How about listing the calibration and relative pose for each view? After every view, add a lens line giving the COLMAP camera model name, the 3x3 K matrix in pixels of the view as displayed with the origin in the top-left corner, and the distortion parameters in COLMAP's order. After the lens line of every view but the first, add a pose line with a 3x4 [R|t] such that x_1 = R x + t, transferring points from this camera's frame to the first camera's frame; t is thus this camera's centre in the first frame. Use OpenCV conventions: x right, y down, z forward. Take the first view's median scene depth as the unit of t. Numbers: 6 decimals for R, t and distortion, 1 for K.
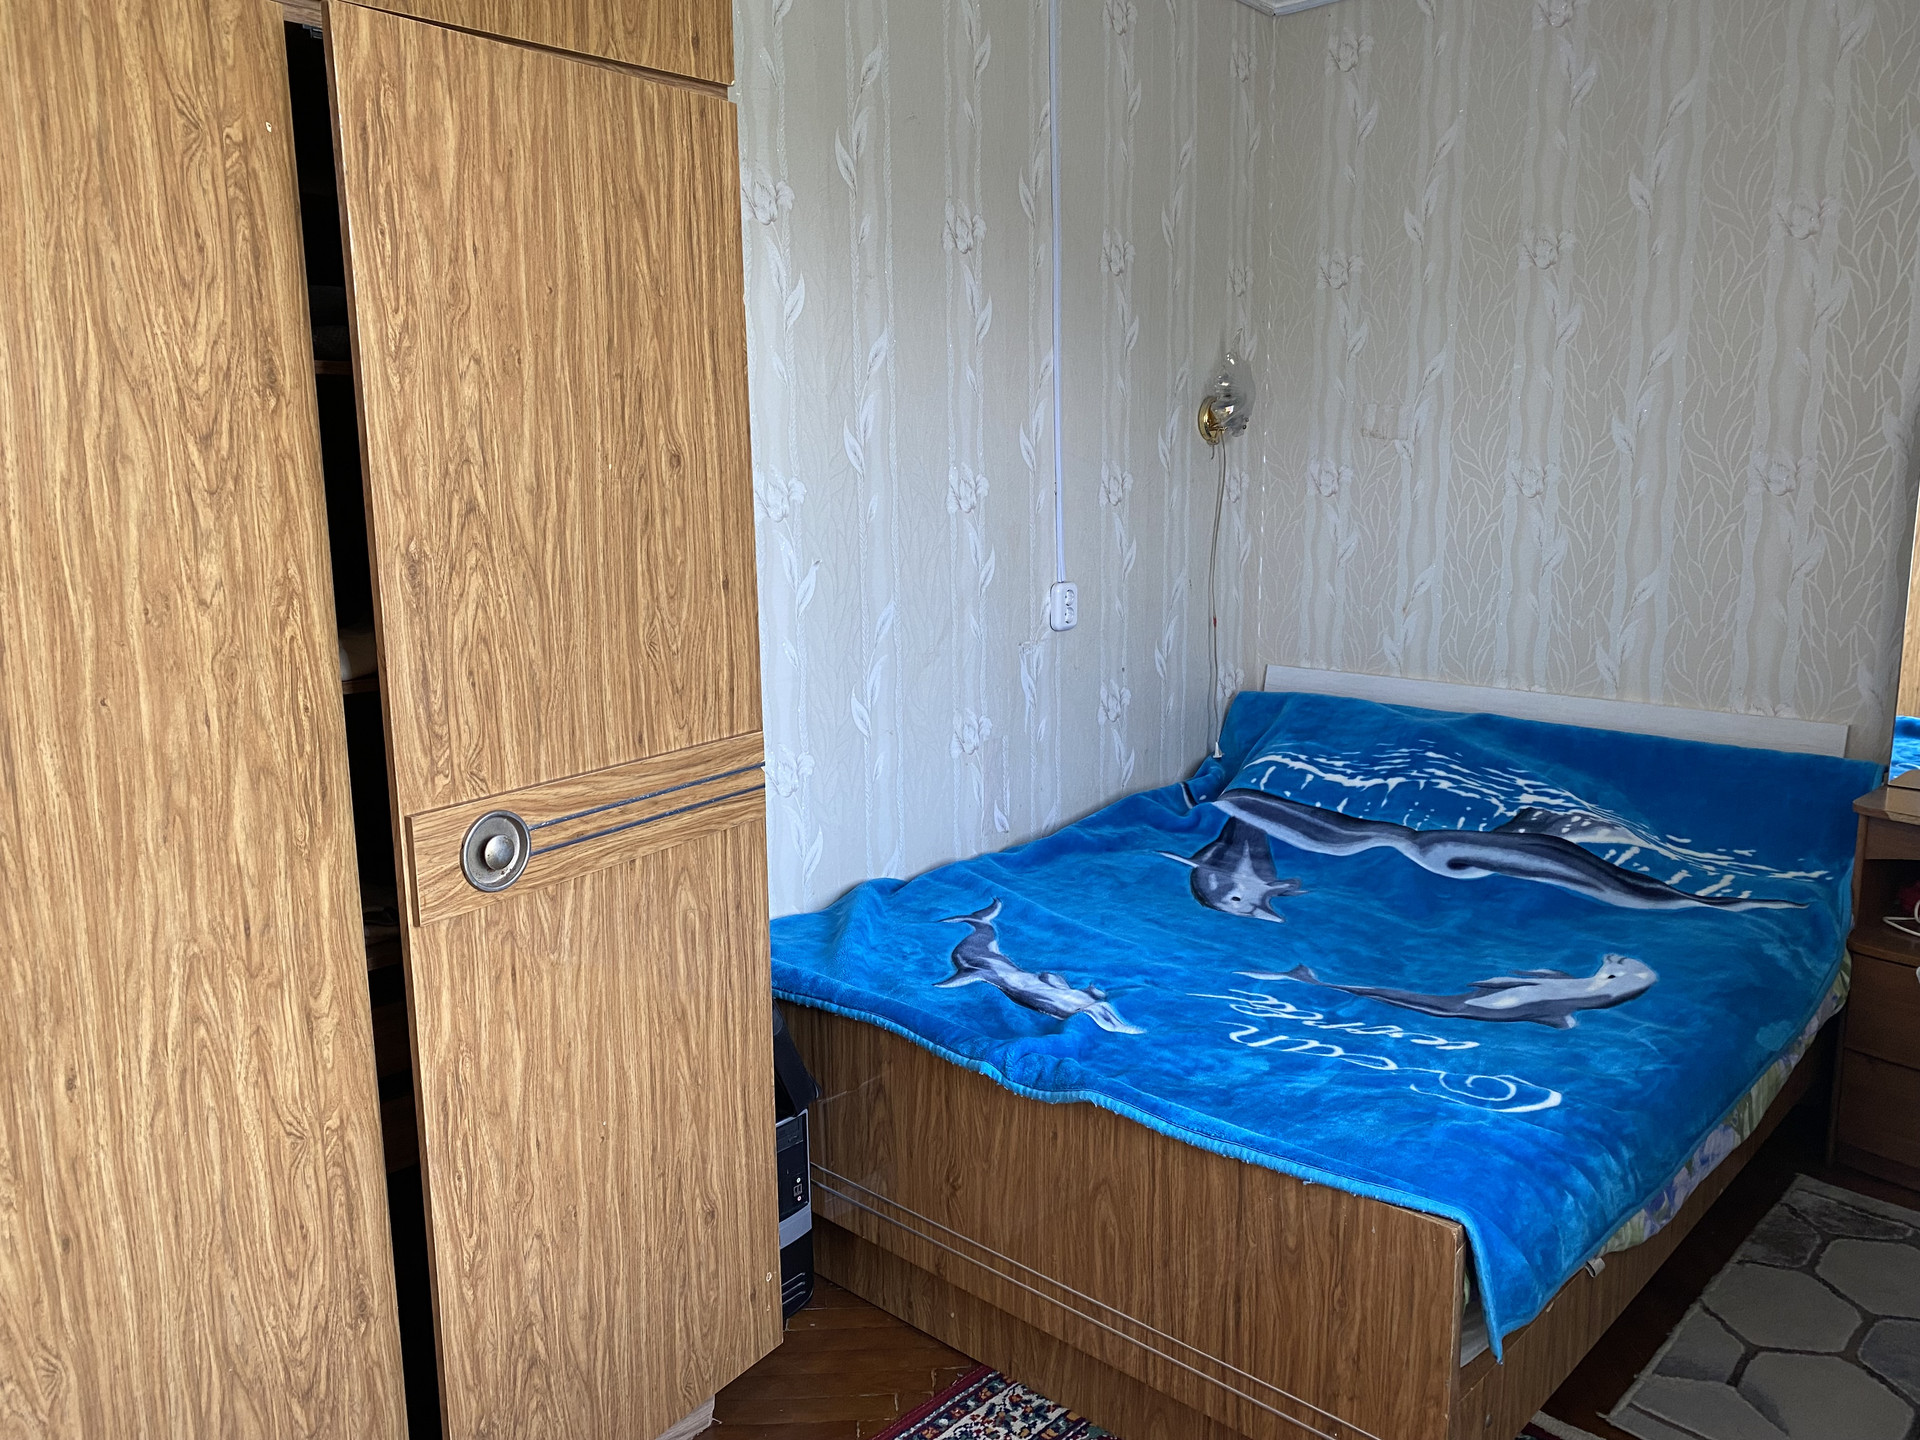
lens RADIAL K [[1464.5, 0, 957.9], [0, 1464.5, 720.1], [0, 0, 1]] dist [0.036743, -0.041391]
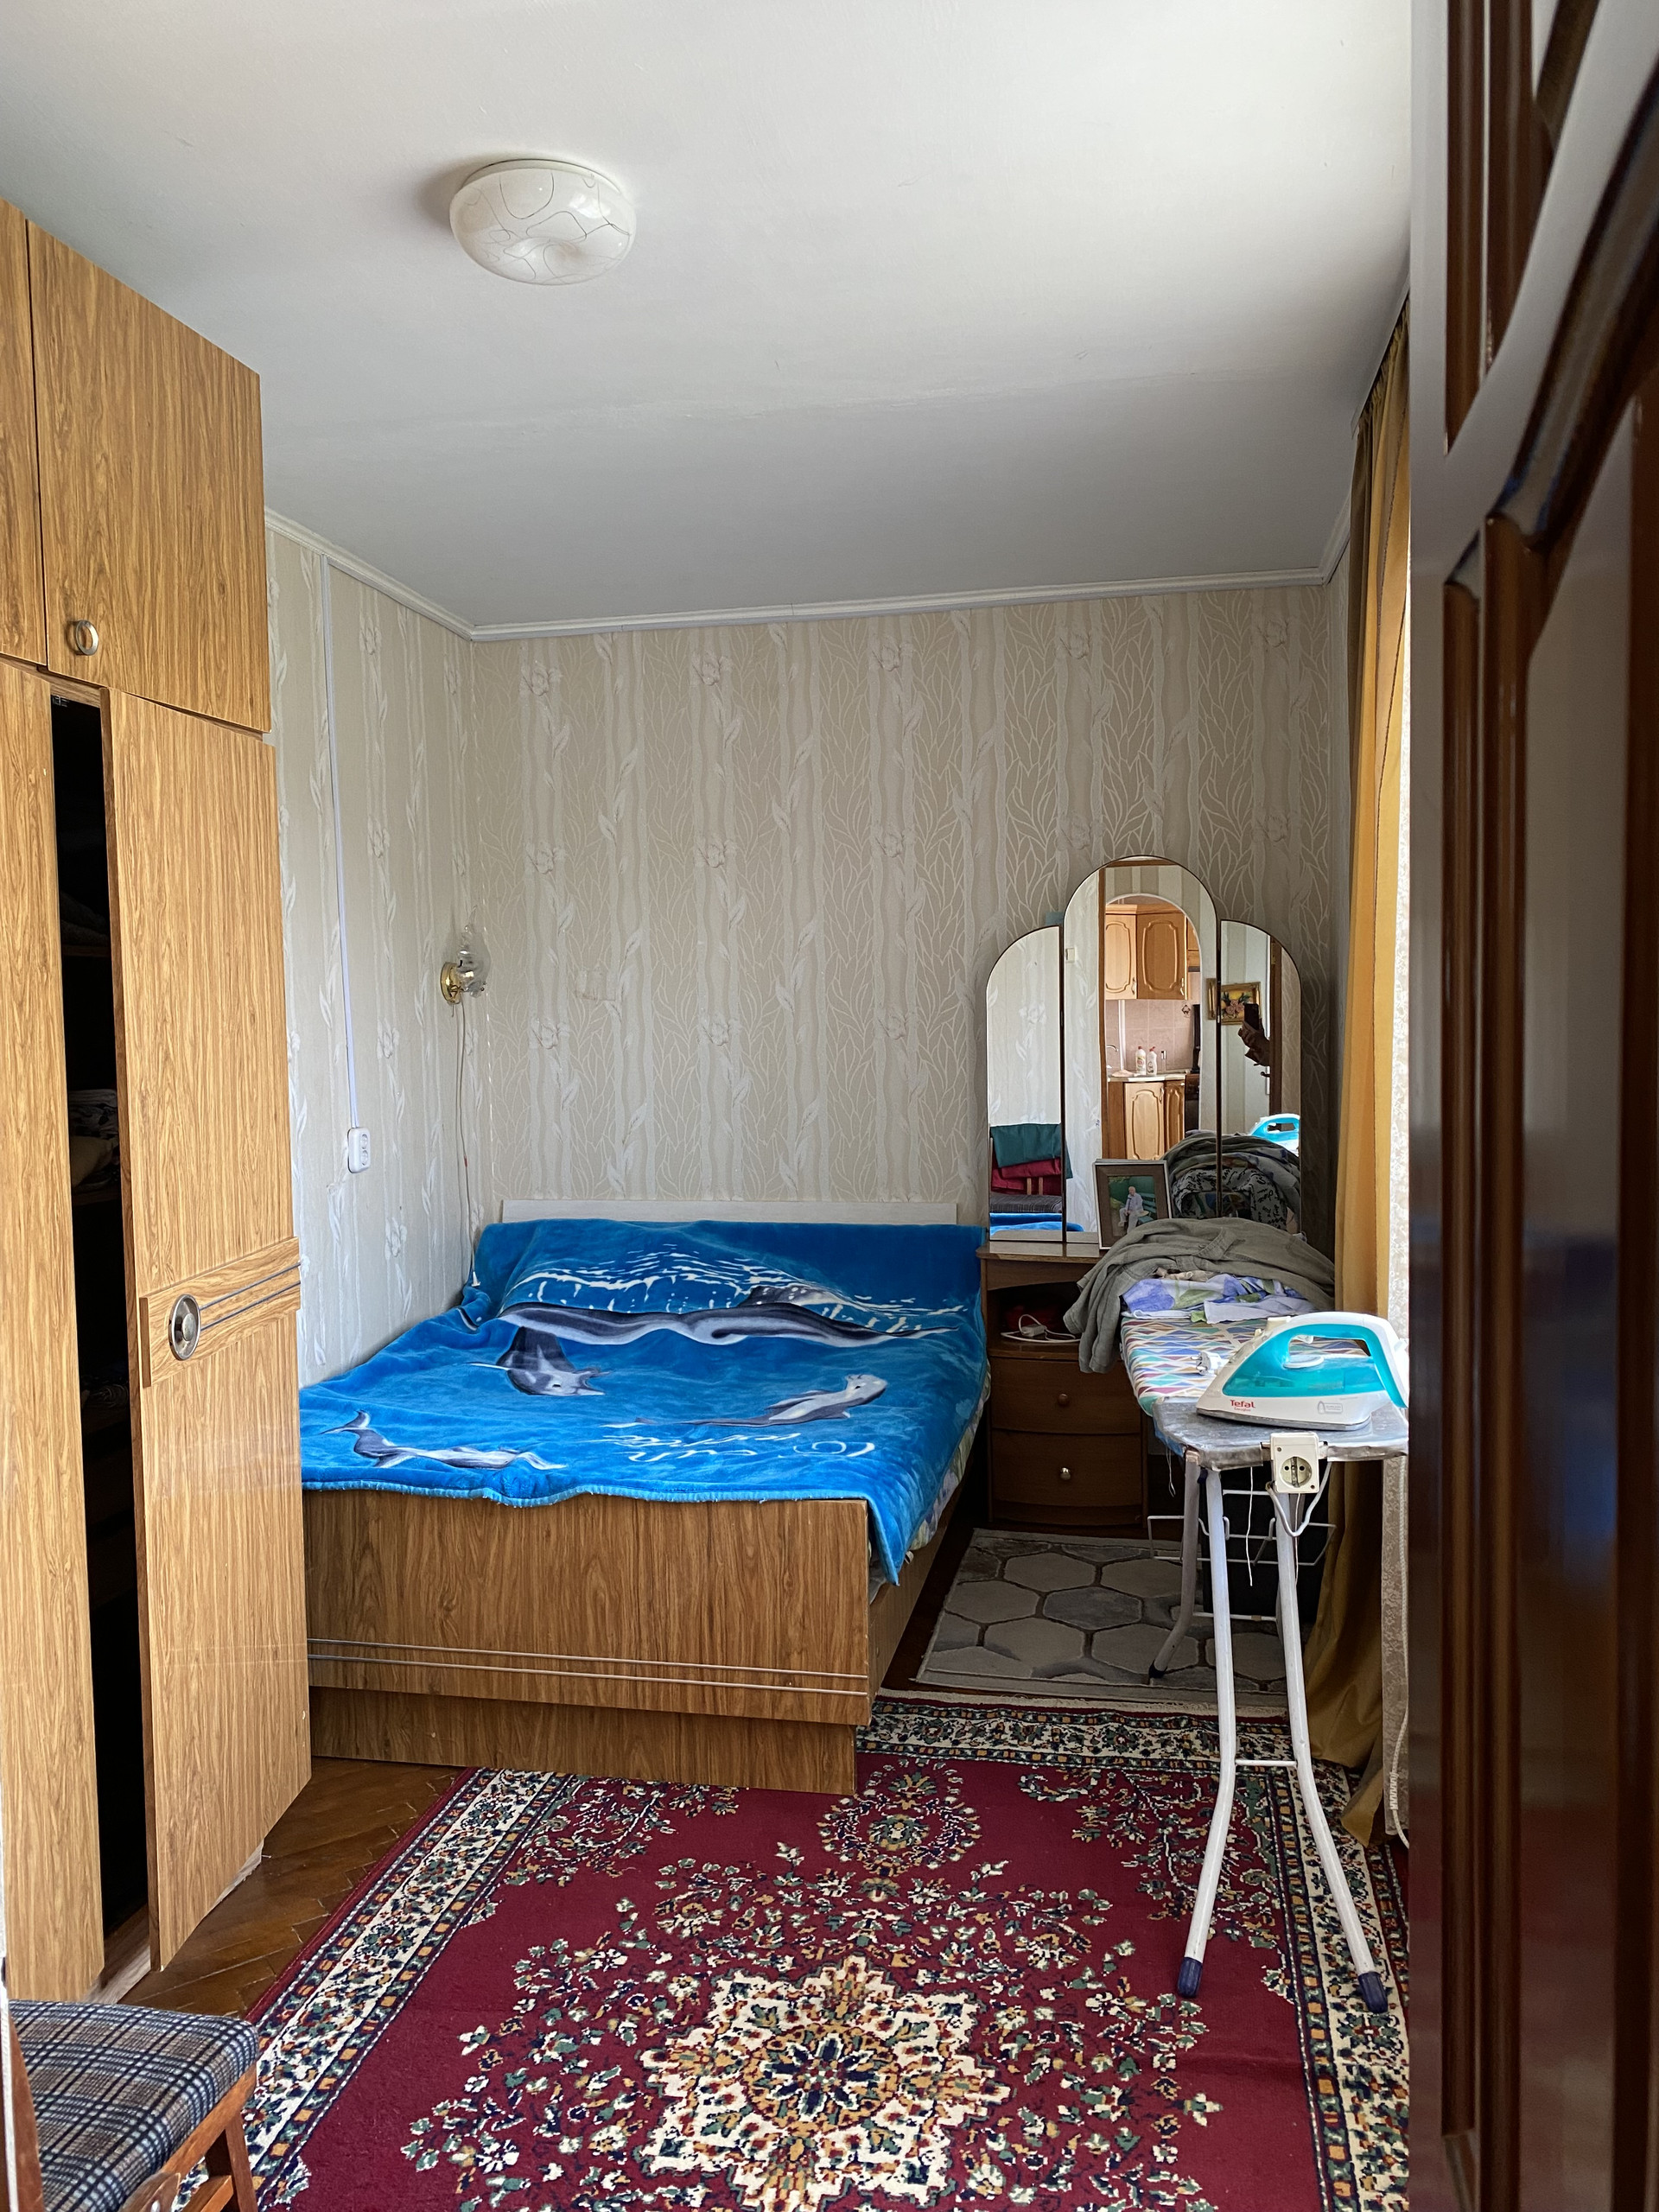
lens RADIAL K [[1687.2, 0, 834.1], [0, 1687.2, 1104.7], [0, 0, 1]] dist [0.036743, -0.041391]
pose [[0.851410, -0.038606, 0.523078, -0.430868], [0.104290, 0.989835, -0.096697, 0.072158], [-0.514028, 0.136881, 0.846782, -0.388492]]
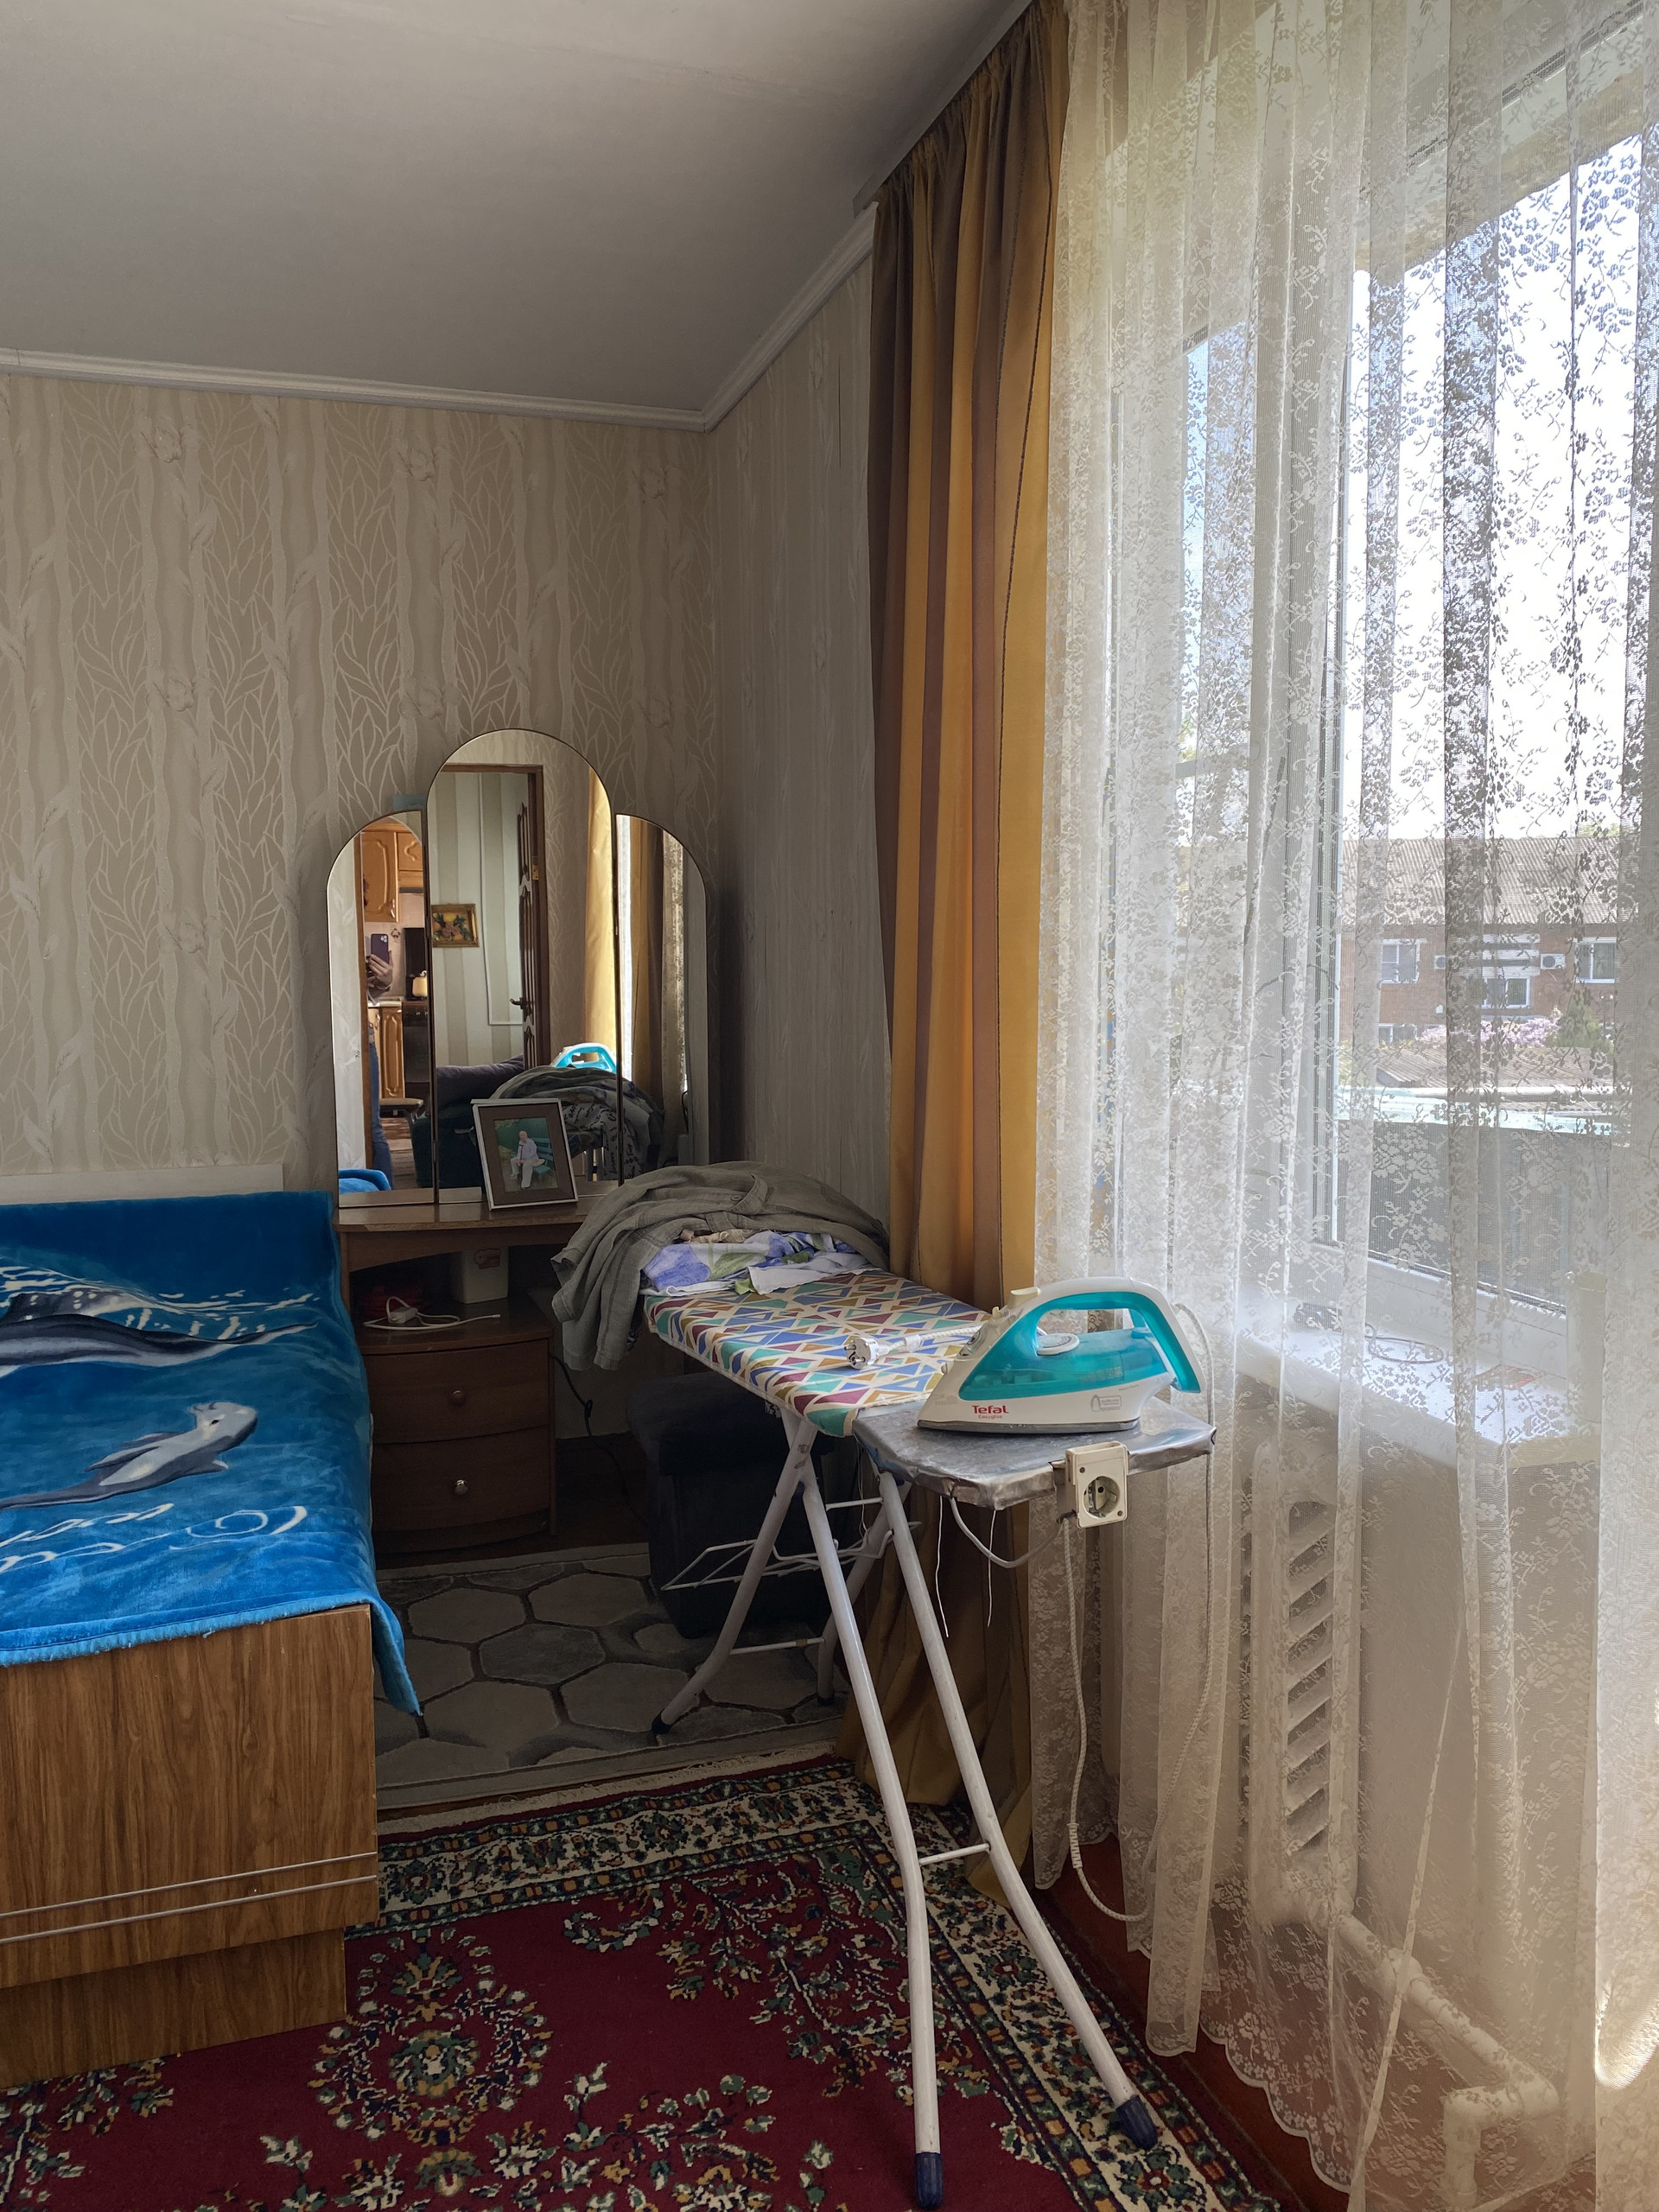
lens RADIAL K [[1687.2, 0, 847.3], [0, 1687.2, 1105.4], [0, 0, 1]] dist [0.036743, -0.041391]
pose [[0.487150, -0.084735, 0.869198, -0.373910], [0.159334, 0.987200, 0.006938, 0.026457], [-0.858660, 0.135113, 0.494416, 0.041688]]
